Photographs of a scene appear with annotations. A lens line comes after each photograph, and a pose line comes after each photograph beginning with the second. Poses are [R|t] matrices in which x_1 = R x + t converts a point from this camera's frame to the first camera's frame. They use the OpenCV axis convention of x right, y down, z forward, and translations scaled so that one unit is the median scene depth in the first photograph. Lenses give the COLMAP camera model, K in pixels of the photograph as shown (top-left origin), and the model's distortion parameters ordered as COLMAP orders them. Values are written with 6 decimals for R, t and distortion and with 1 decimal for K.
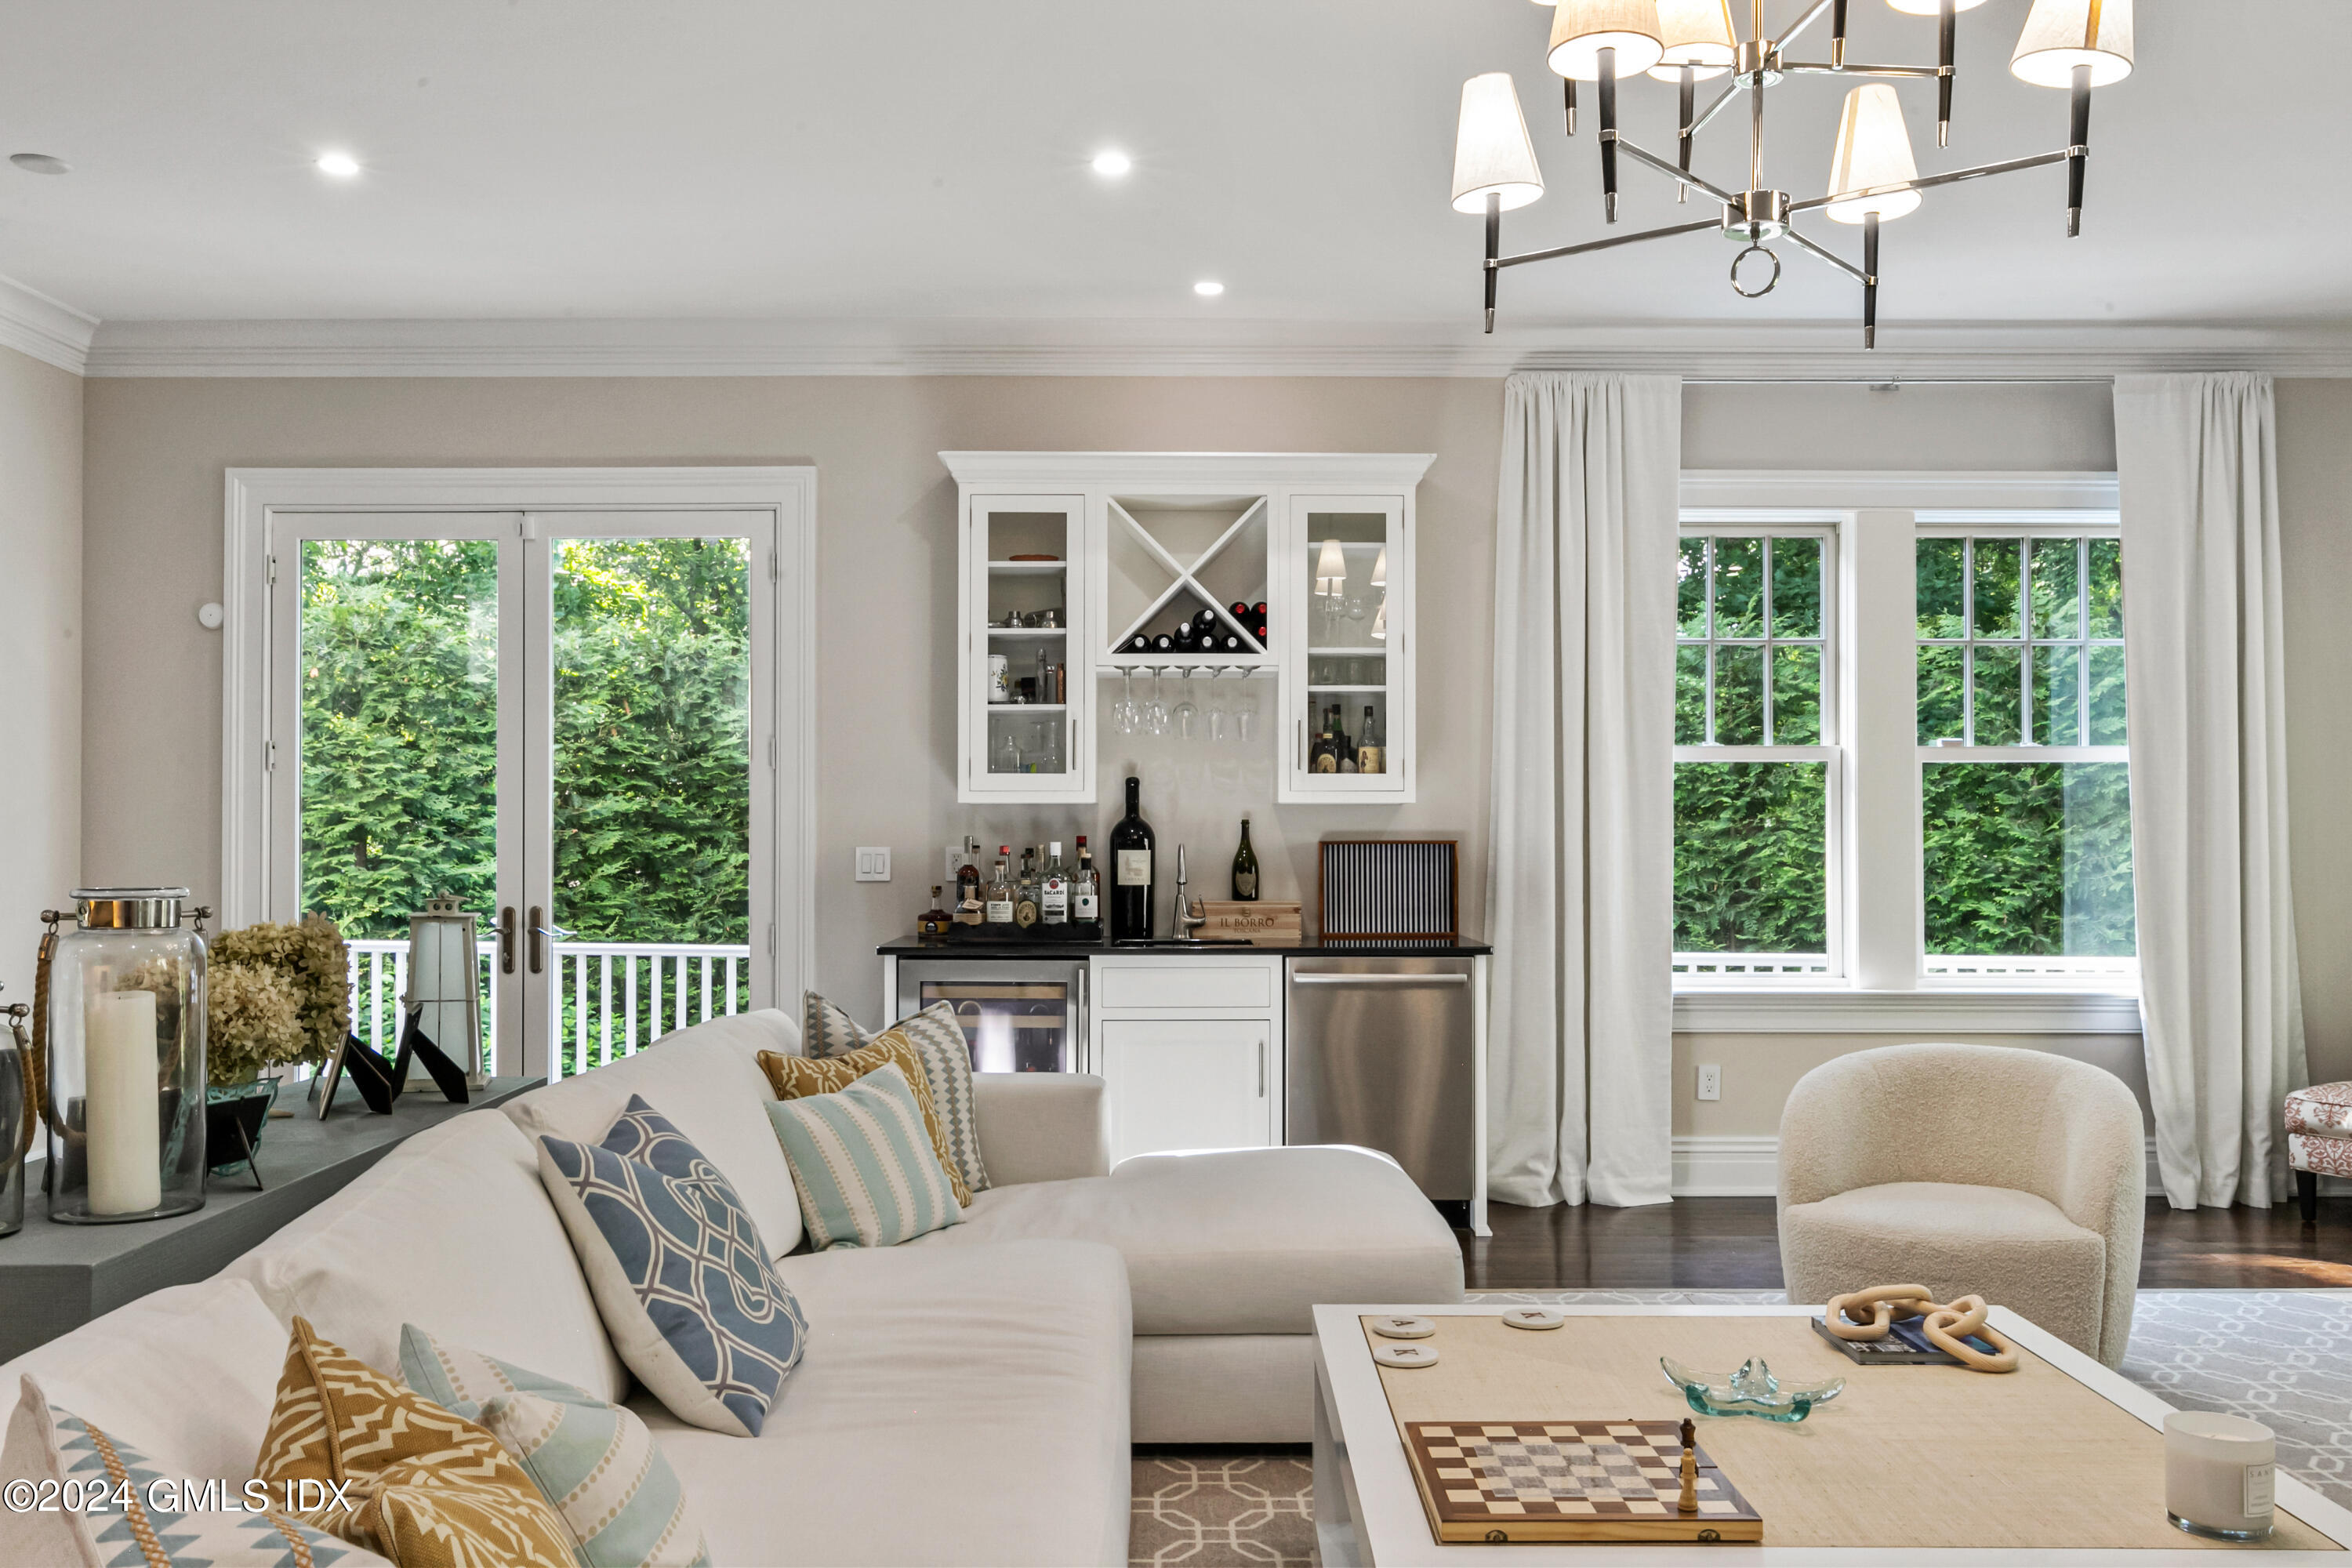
lens RADIAL K [[1909.2, 0, 1172.9], [0, 1909.2, 792.4], [0, 0, 1]] dist [0.006227, 0.006094]
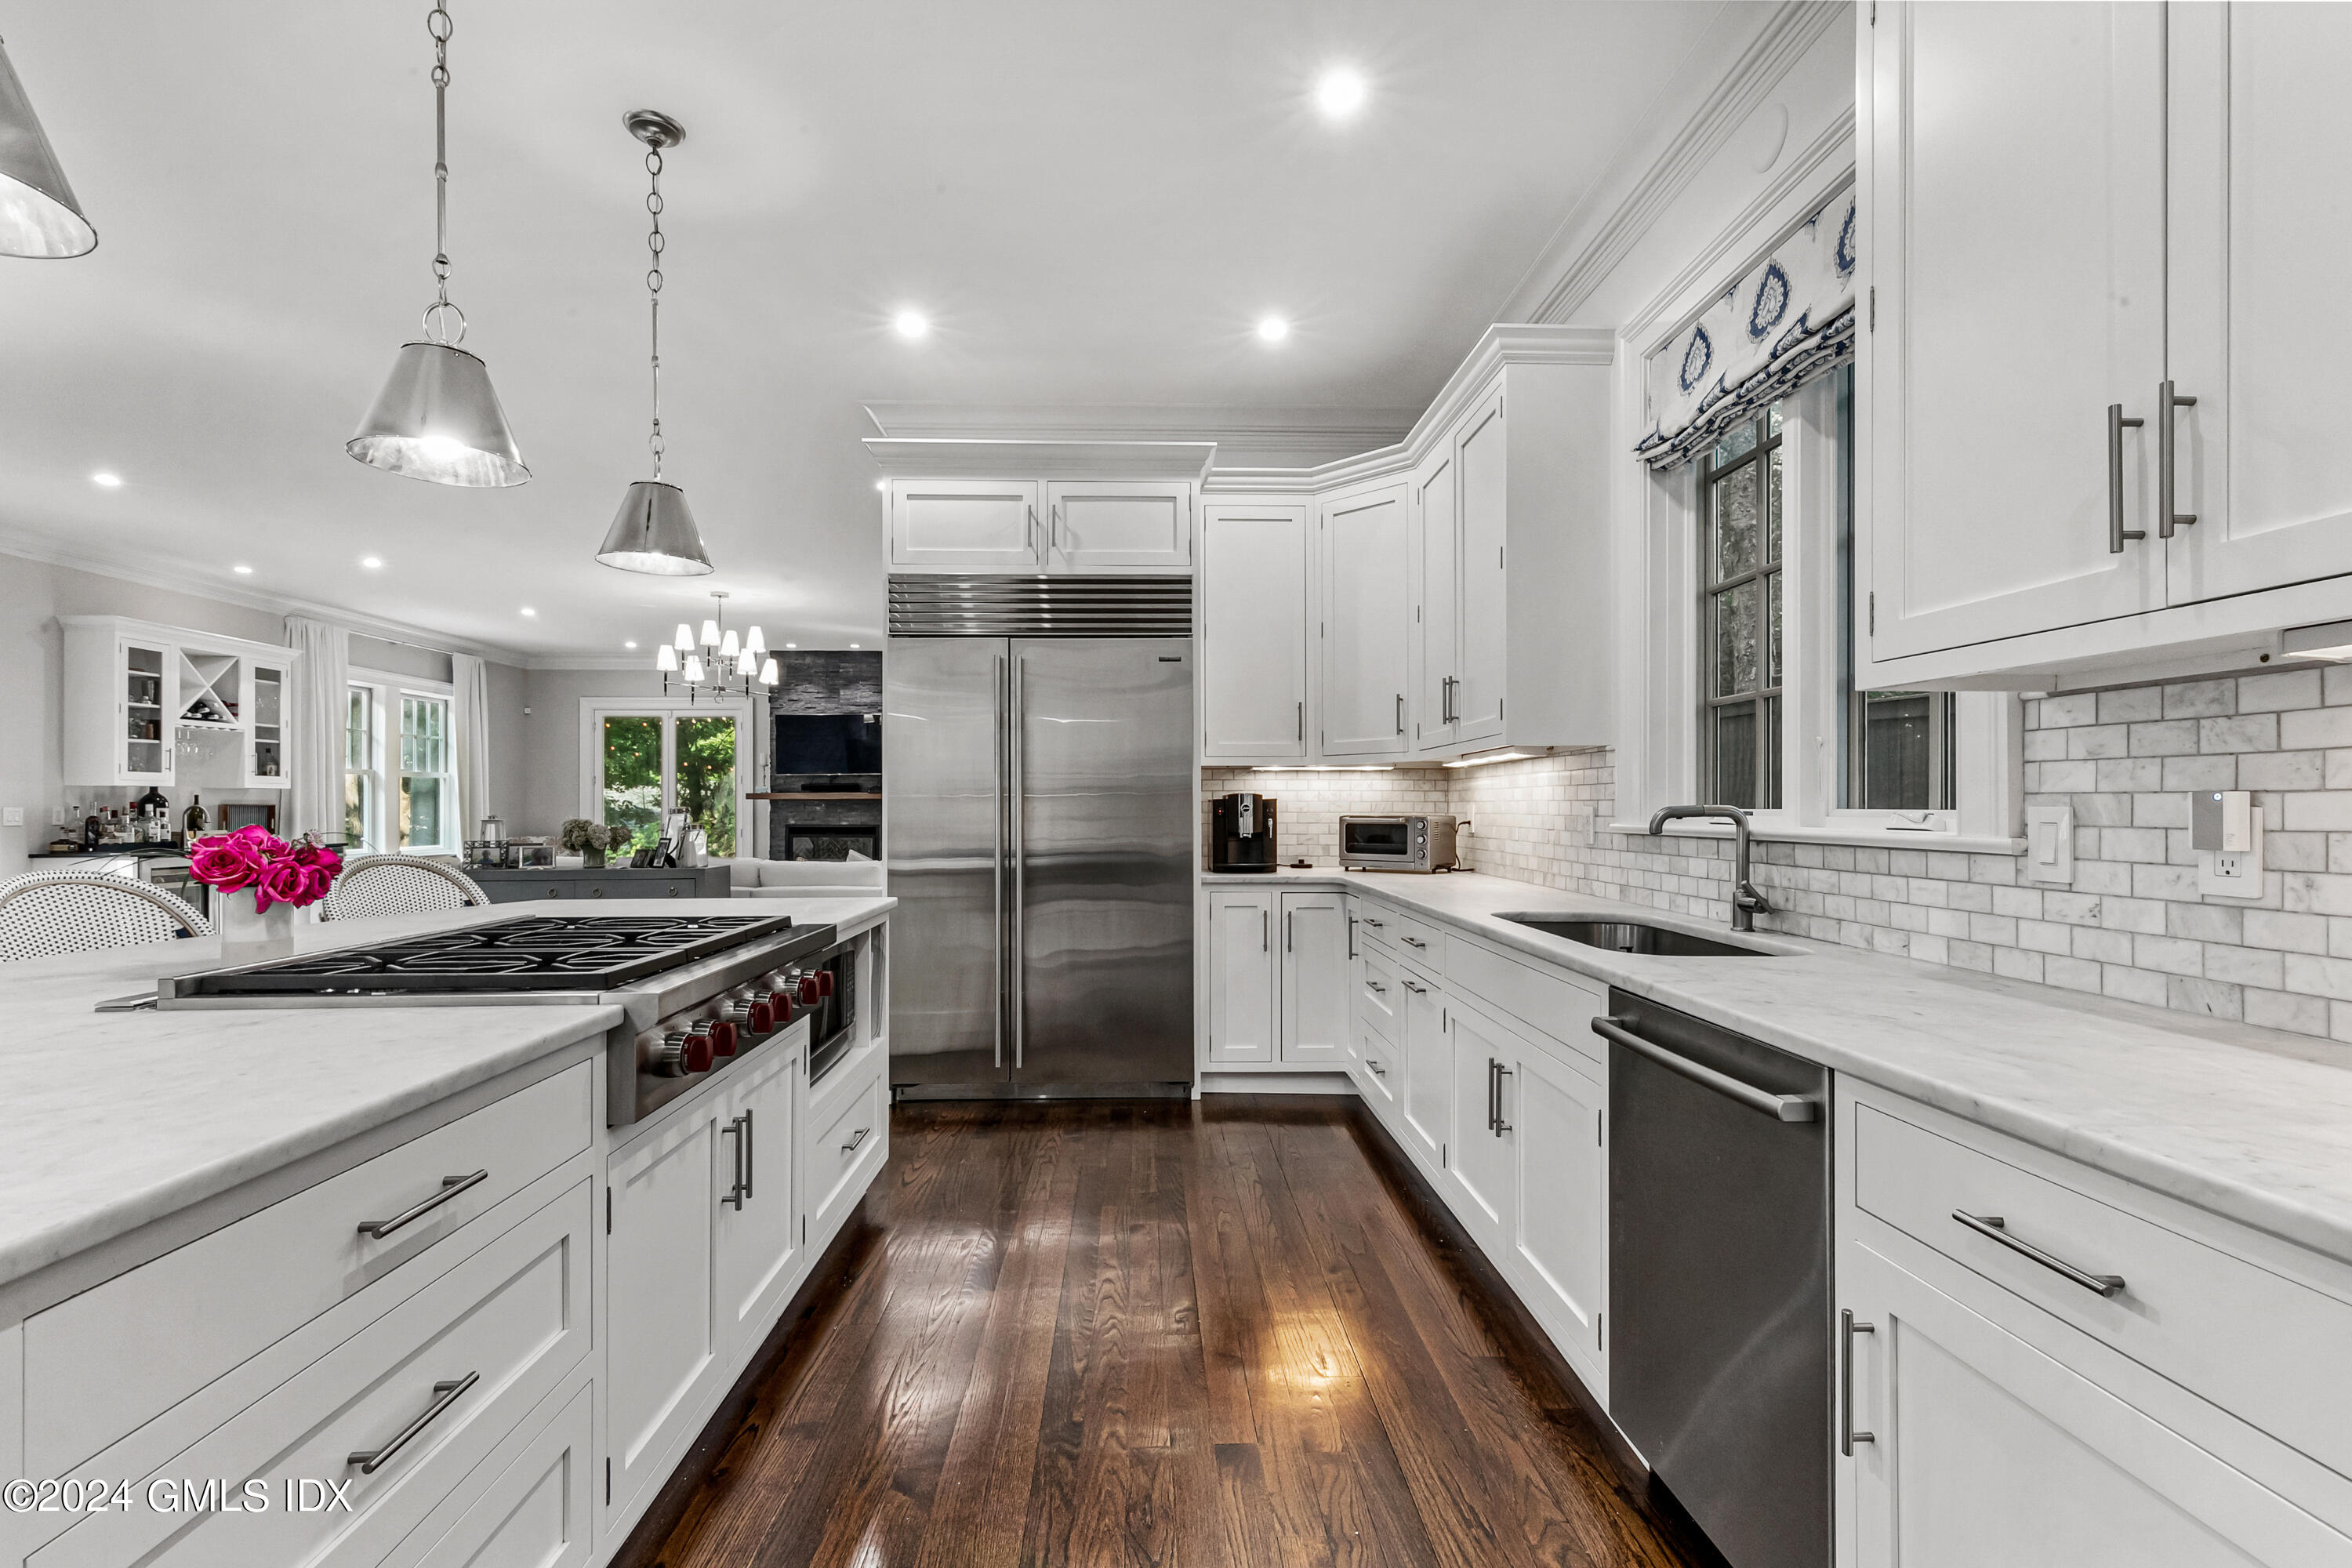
lens RADIAL K [[1058.3, 0, 1180.4], [0, 1058.3, 797.6], [0, 0, 1]] dist [0.001678, -0.000459]
pose [[-0.039258, 0.006888, 0.999205, -1.288019], [-0.013877, 0.999876, -0.007438, 0.011548], [-0.999133, -0.014158, -0.039158, -0.106155]]
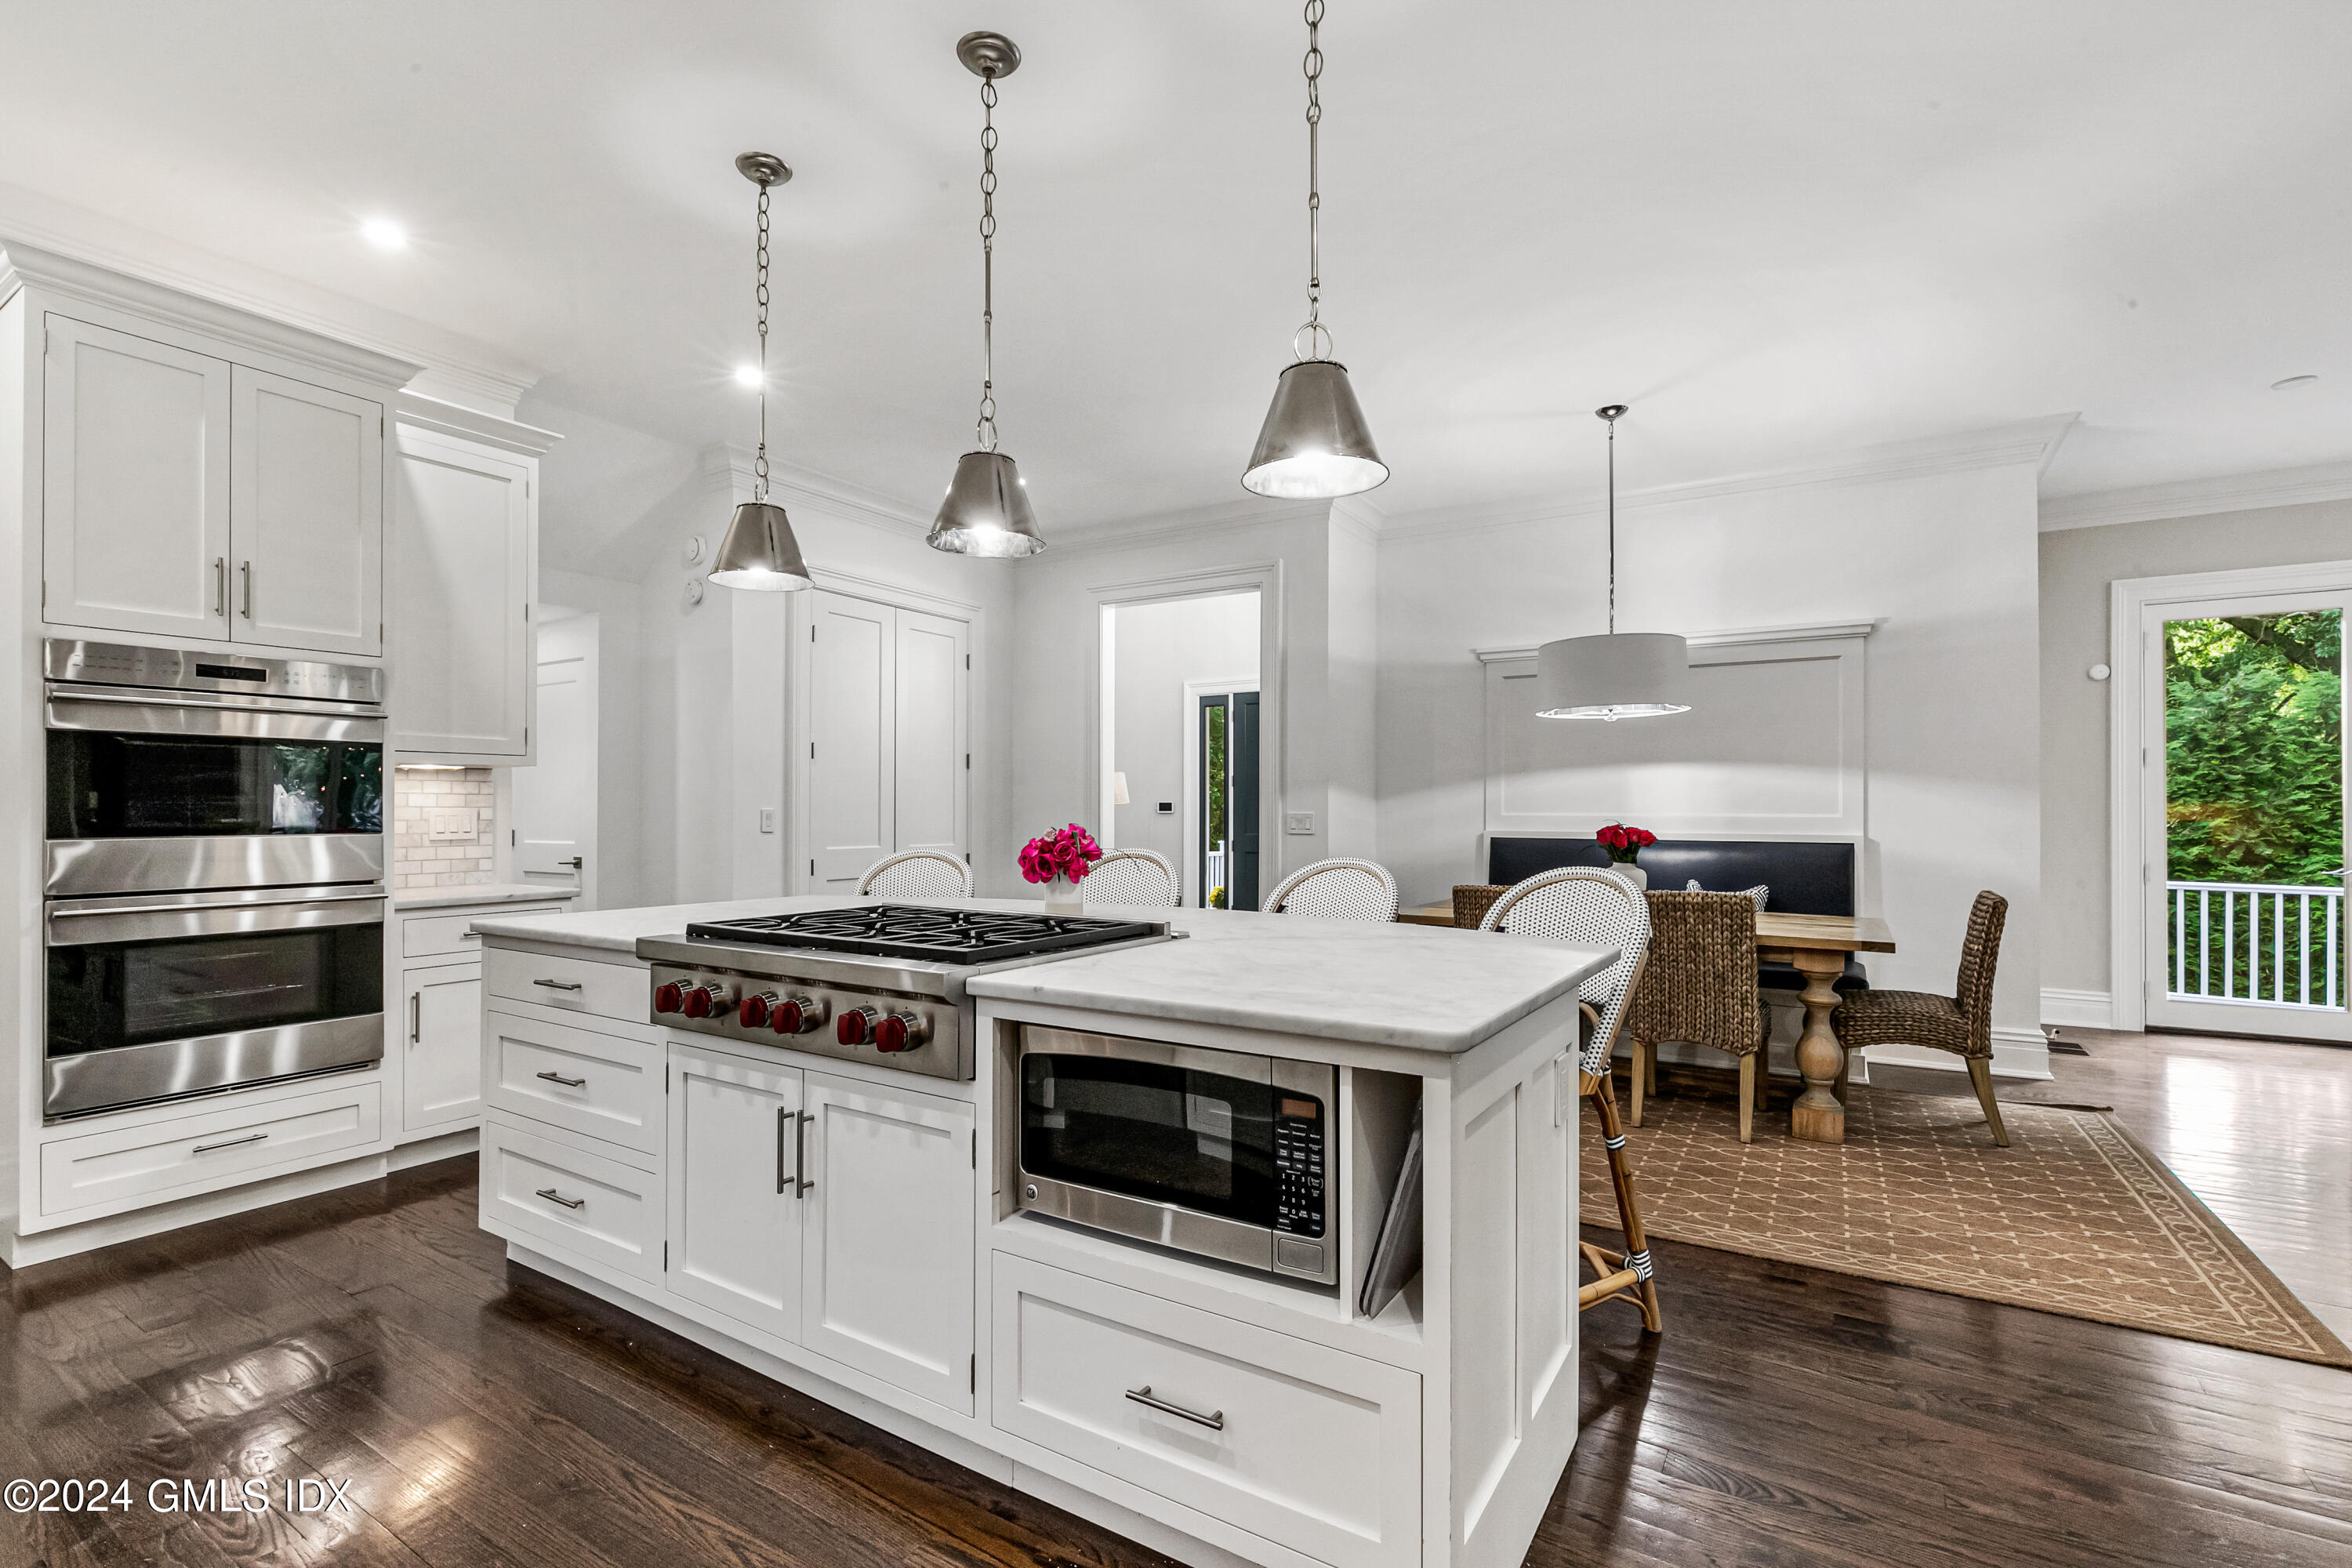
lens RADIAL K [[1058.3, 0, 1172.5], [0, 1058.3, 808.7], [0, 0, 1]] dist [0.001678, -0.000459]
pose [[0.839362, 0.002749, -0.543565, -0.698933], [0.004750, 0.999912, 0.012392, 0.008818], [0.543551, -0.012983, 0.839275, -0.194266]]
